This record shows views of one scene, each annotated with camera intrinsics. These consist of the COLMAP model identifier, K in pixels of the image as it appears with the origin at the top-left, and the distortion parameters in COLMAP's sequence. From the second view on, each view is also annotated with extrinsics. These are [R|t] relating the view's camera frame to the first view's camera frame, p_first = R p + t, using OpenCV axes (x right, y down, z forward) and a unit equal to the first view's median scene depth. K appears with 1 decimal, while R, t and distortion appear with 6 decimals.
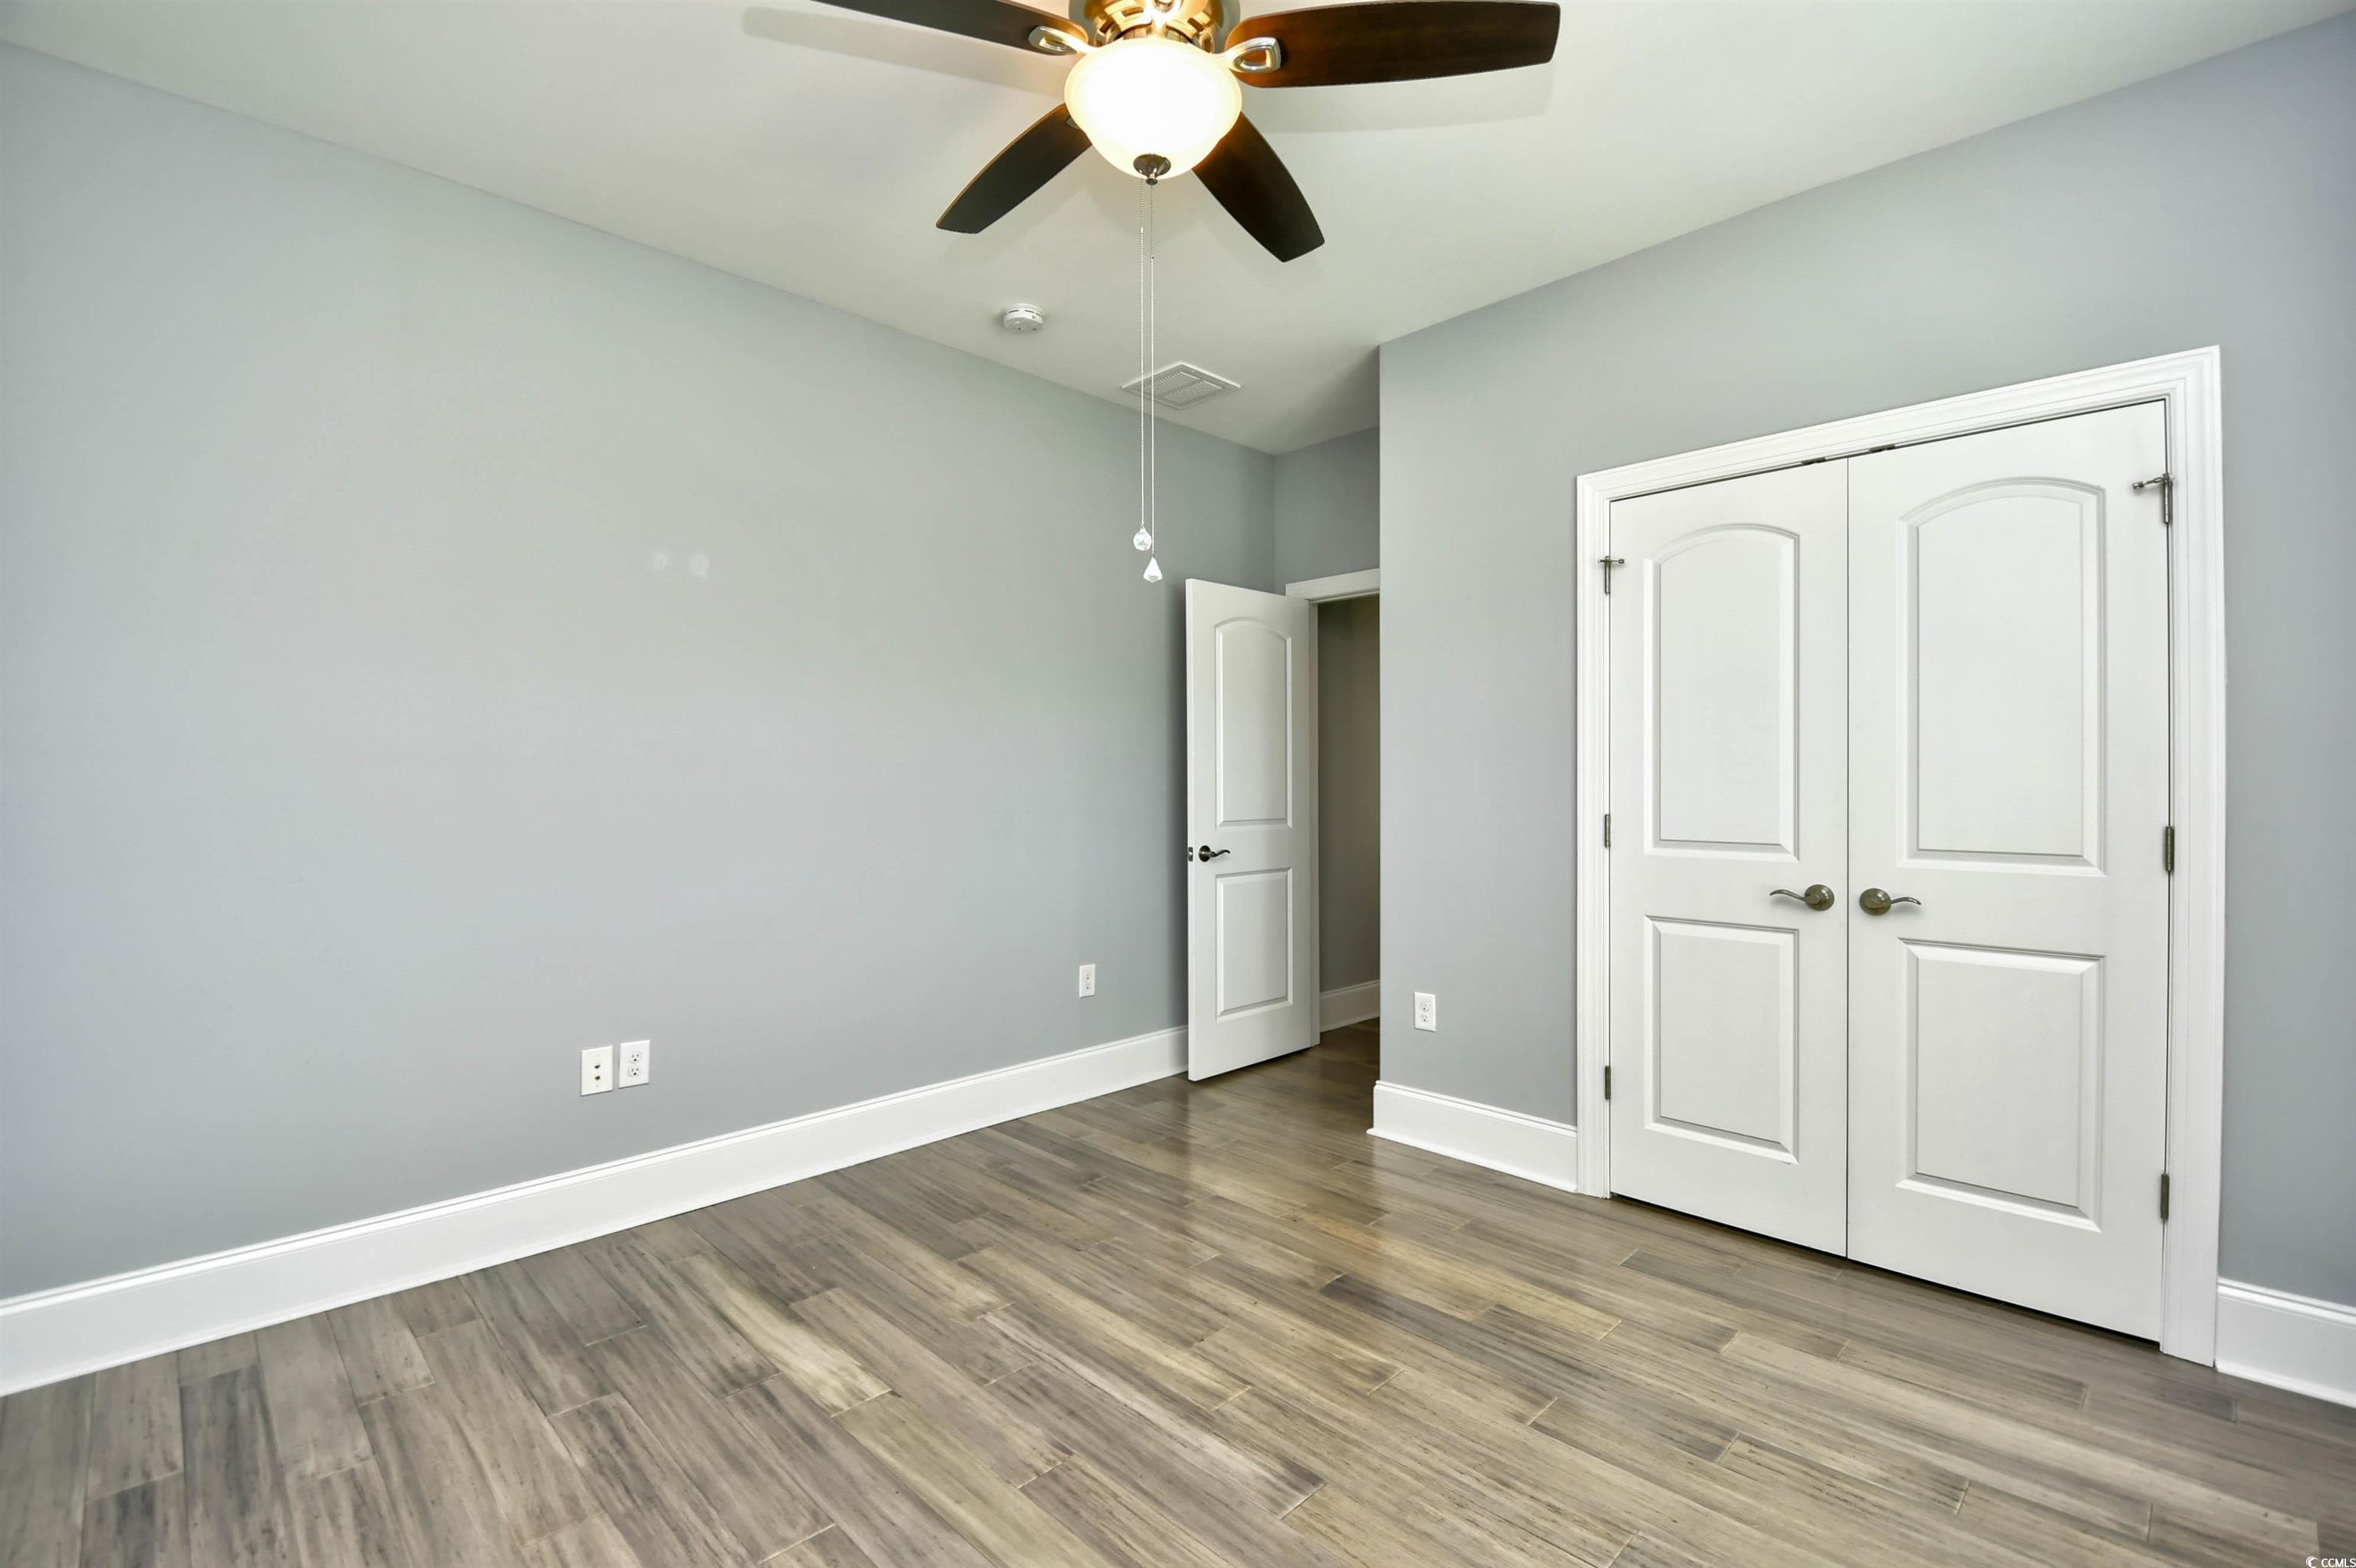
lens RADIAL K [[1036.4, 0, 1179.9], [0, 1036.4, 792.7], [0, 0, 1]] dist [0.020741, -0.022767]
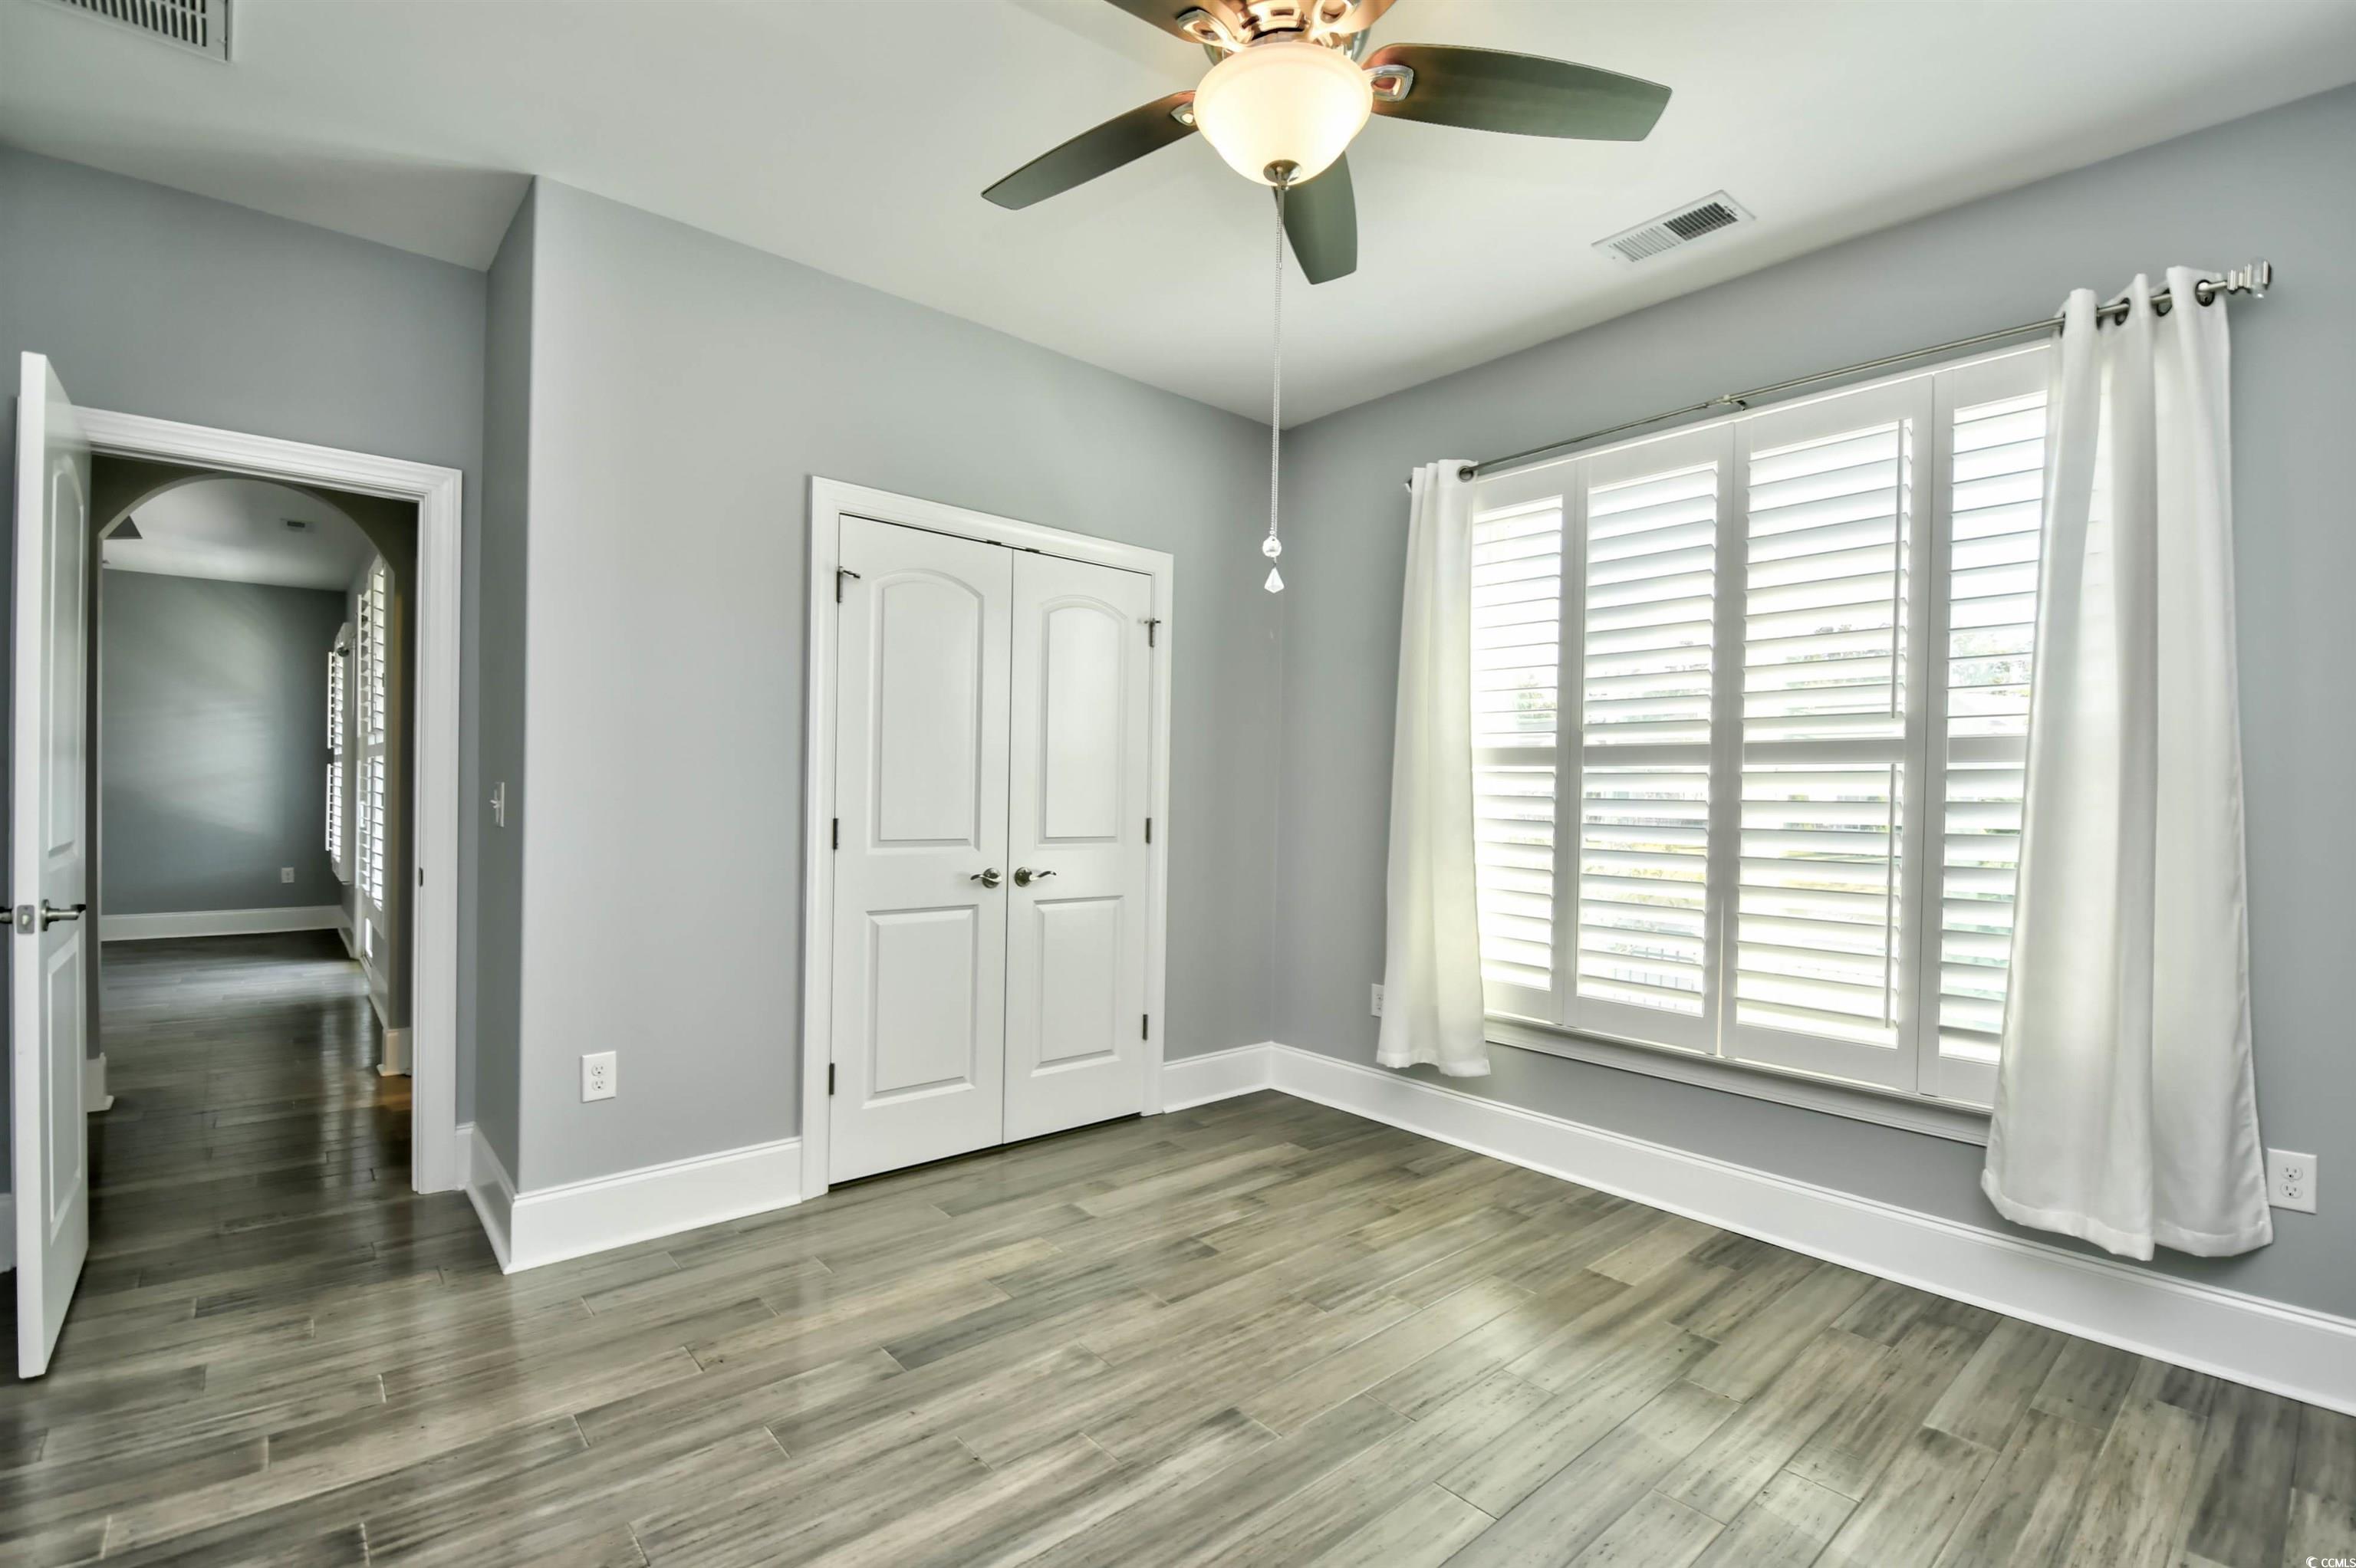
lens RADIAL K [[1054.4, 0, 1180.2], [0, 1054.4, 805.6], [0, 0, 1]] dist [0.002008, -0.015360]
pose [[0.068296, -0.010017, 0.997615, -0.722466], [-0.007141, 0.999919, 0.010529, -0.005825], [-0.997640, -0.007843, 0.068219, 0.706567]]
